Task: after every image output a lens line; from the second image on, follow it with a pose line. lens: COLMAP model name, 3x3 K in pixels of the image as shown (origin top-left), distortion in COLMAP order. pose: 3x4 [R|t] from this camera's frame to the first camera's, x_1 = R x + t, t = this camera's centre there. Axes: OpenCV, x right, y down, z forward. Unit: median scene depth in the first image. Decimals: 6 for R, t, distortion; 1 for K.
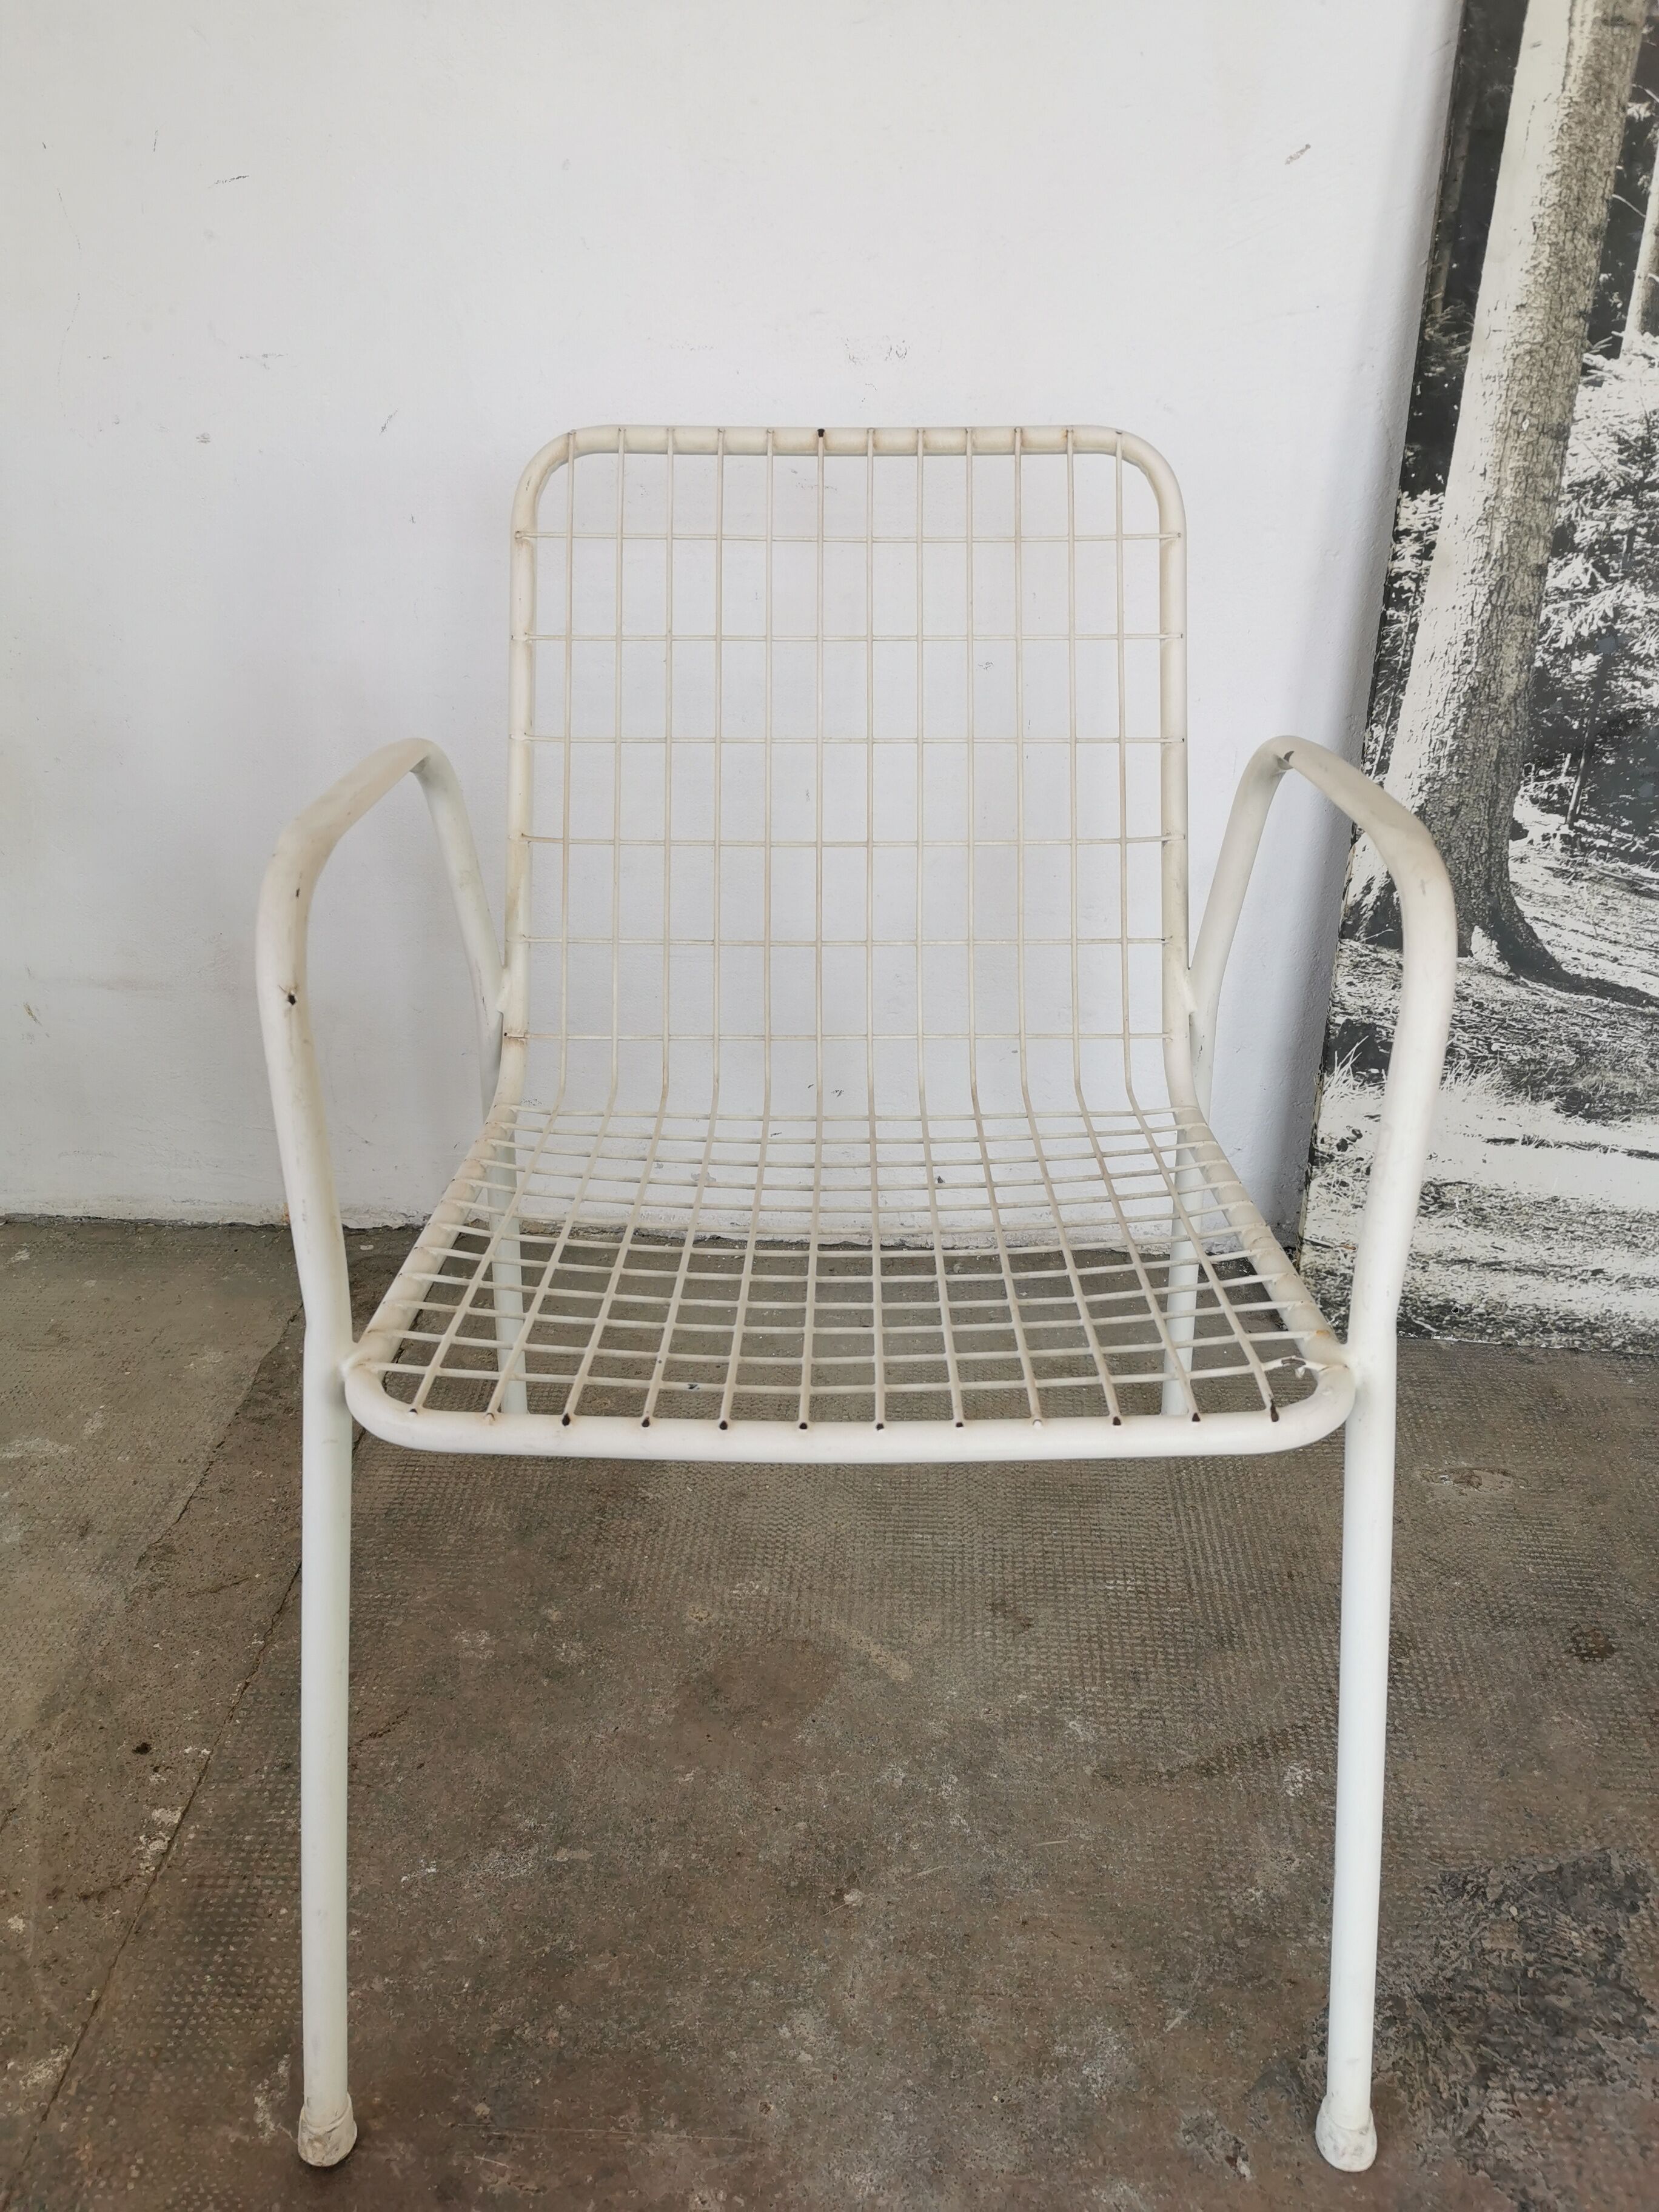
lens RADIAL K [[1740.9, 0, 829.7], [0, 1740.9, 1089.6], [0, 0, 1]] dist [0.063591, -0.091210]
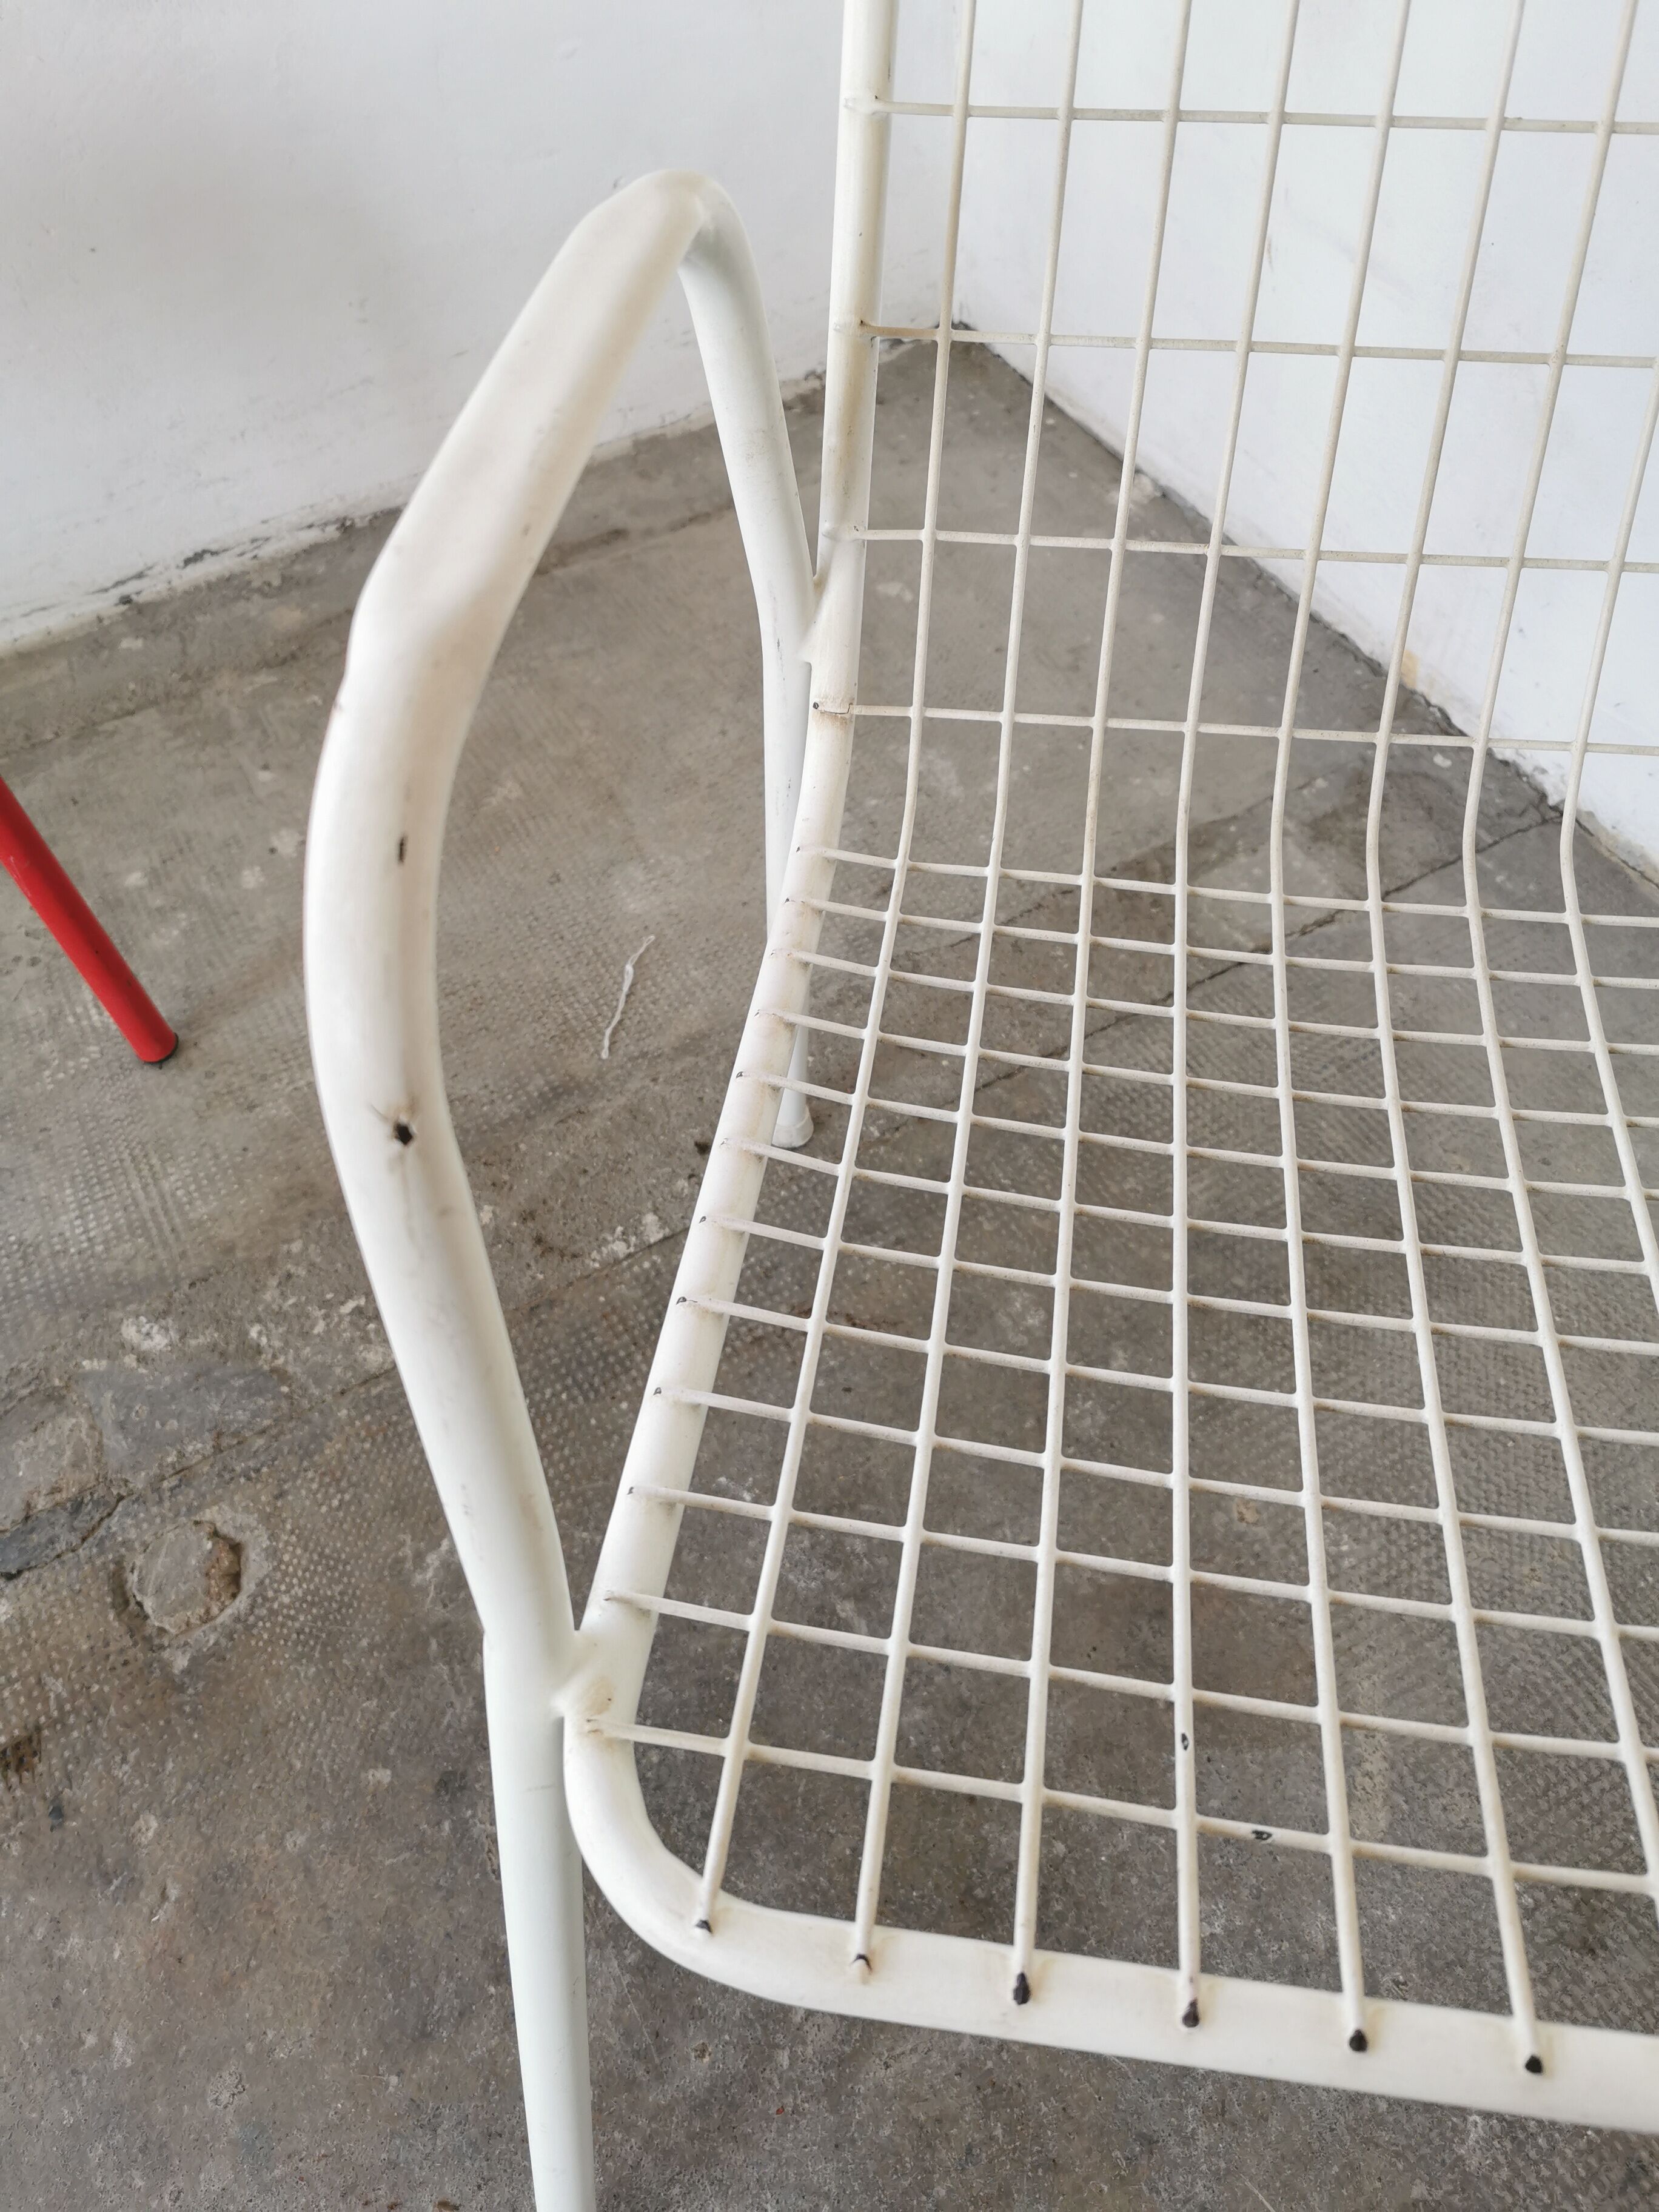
lens RADIAL K [[1740.9, 0, 812.3], [0, 1740.9, 1086.6], [0, 0, 1]] dist [0.063591, -0.091210]
pose [[0.531643, 0.652760, -0.539685, 0.103871], [-0.351944, 0.749840, 0.560246, -0.168235], [0.770384, -0.107912, 0.628382, 0.441302]]
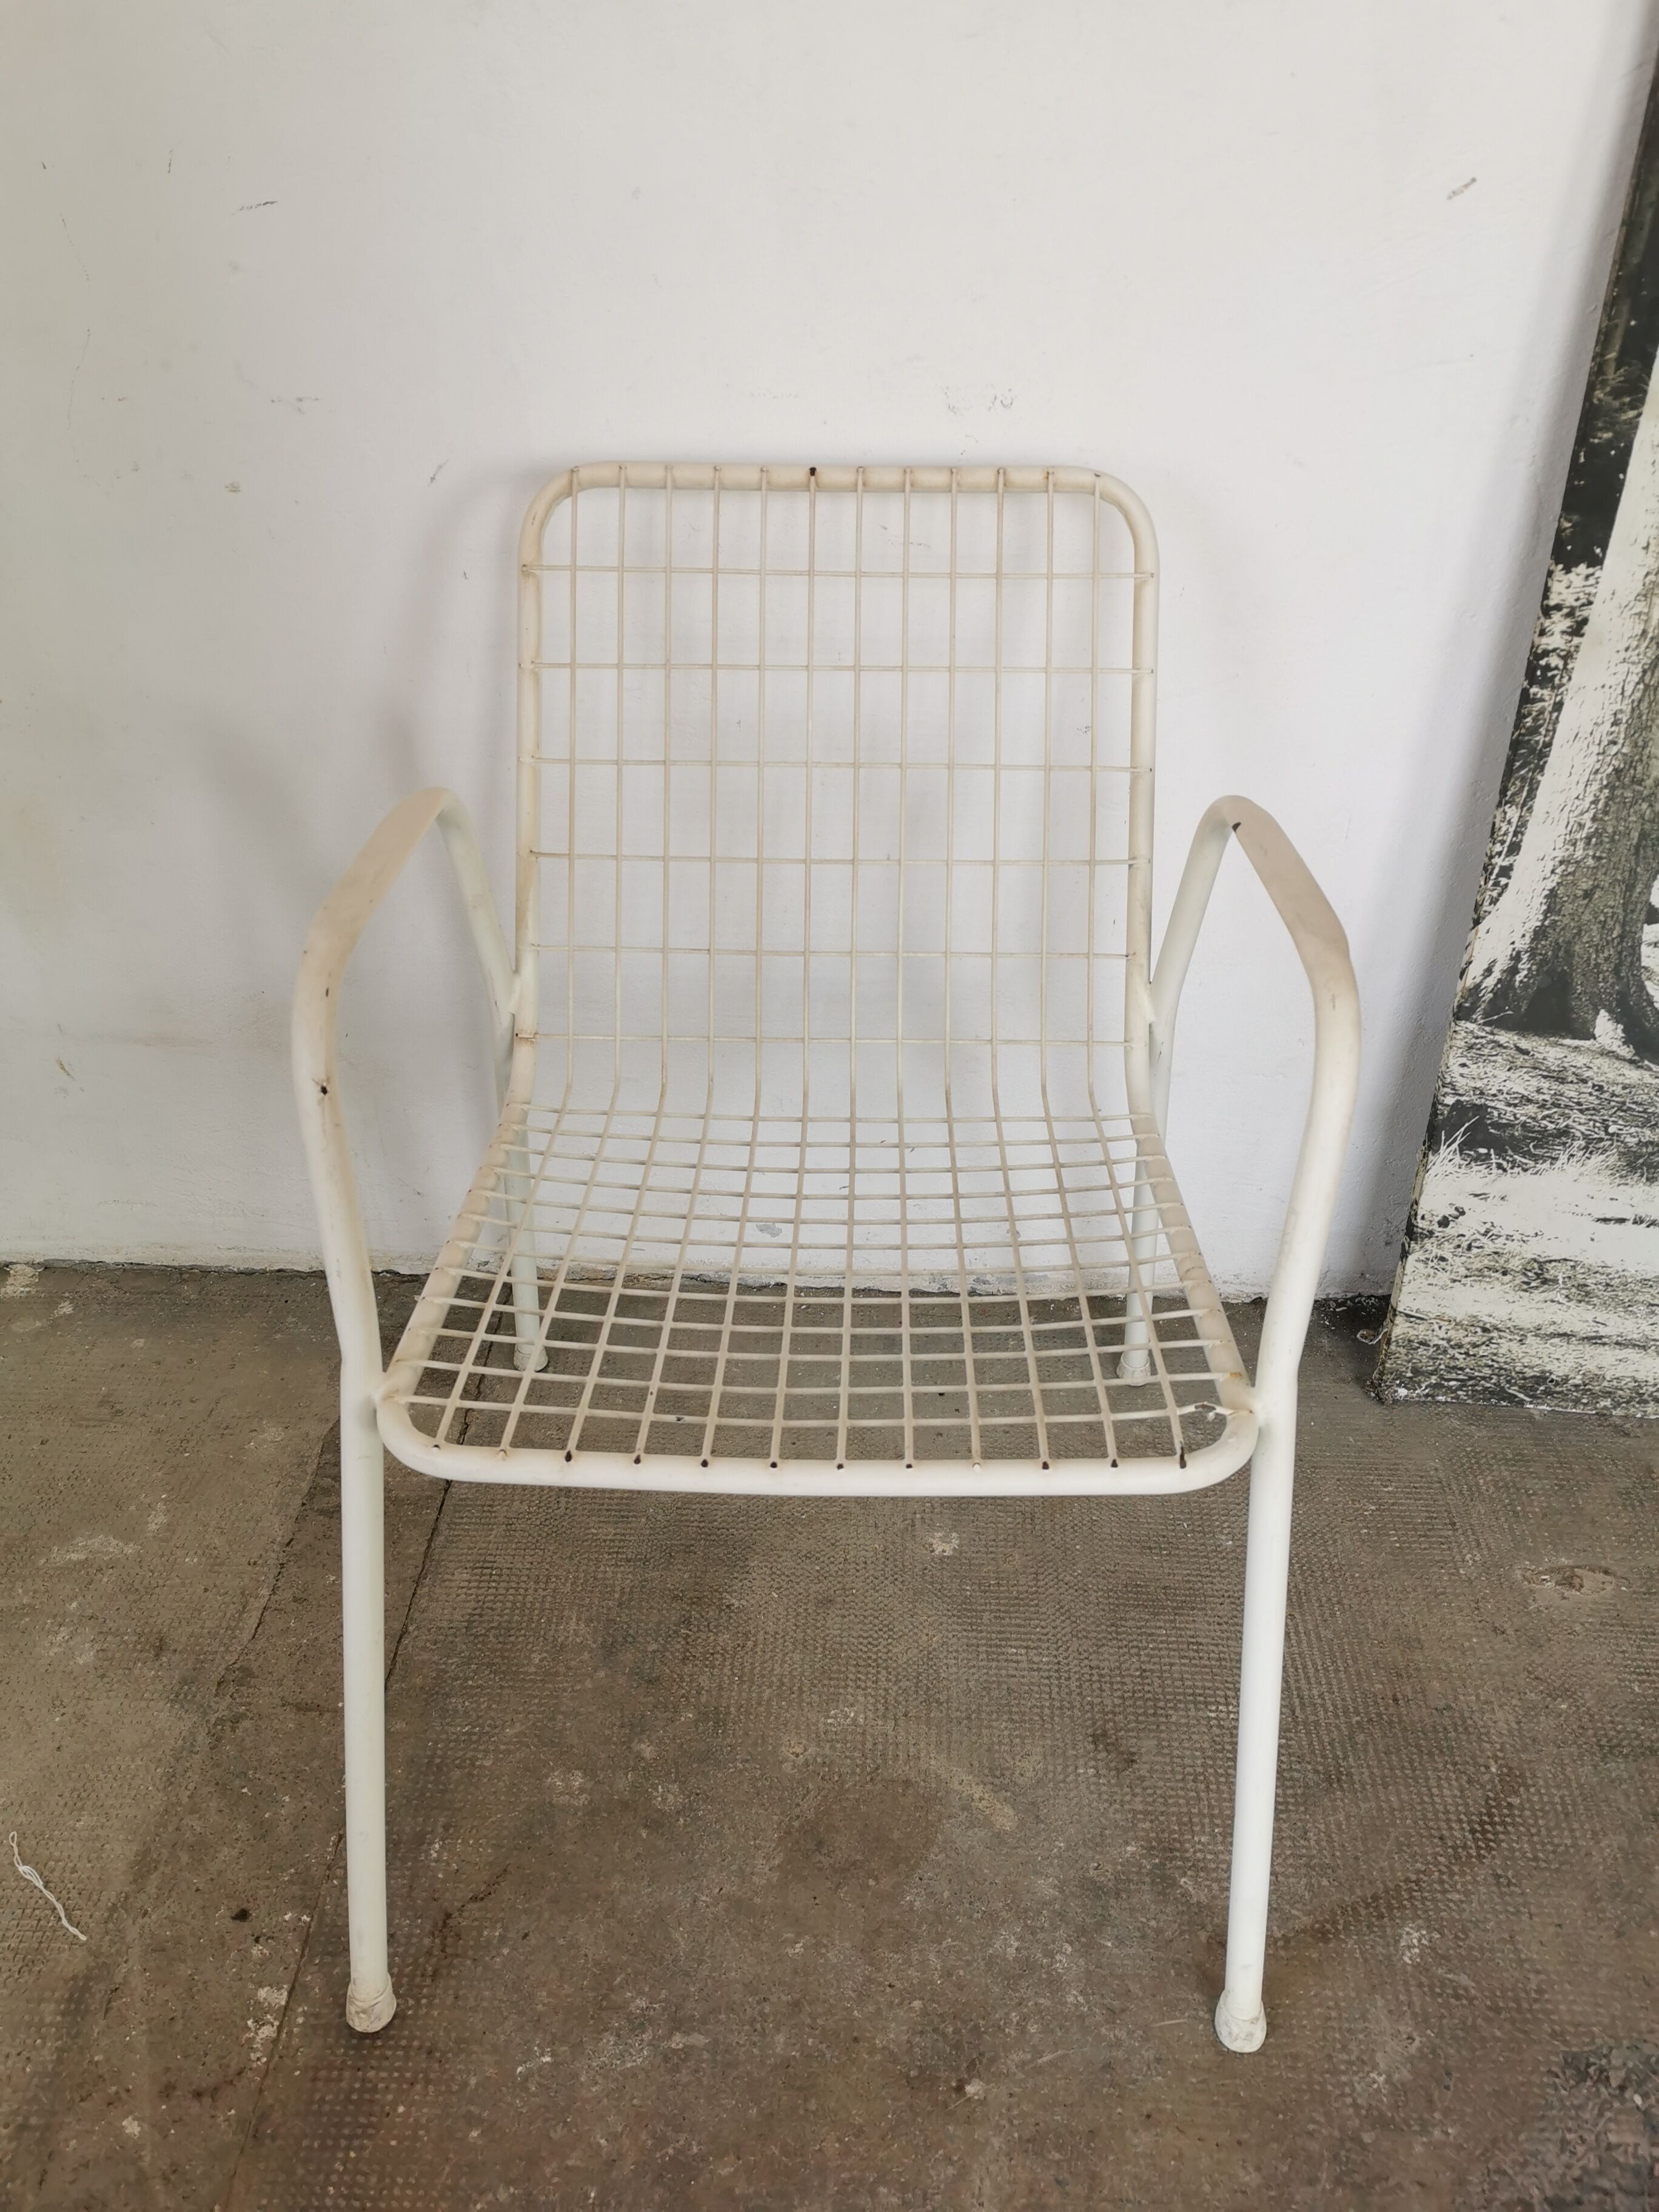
lens RADIAL K [[1740.9, 0, 824.9], [0, 1740.9, 1085.2], [0, 0, 1]] dist [0.063591, -0.091210]
pose [[0.999960, -0.003344, 0.008235, -0.065737], [0.002395, 0.993632, 0.112648, -0.182899], [-0.008560, -0.112624, 0.993601, 0.066630]]
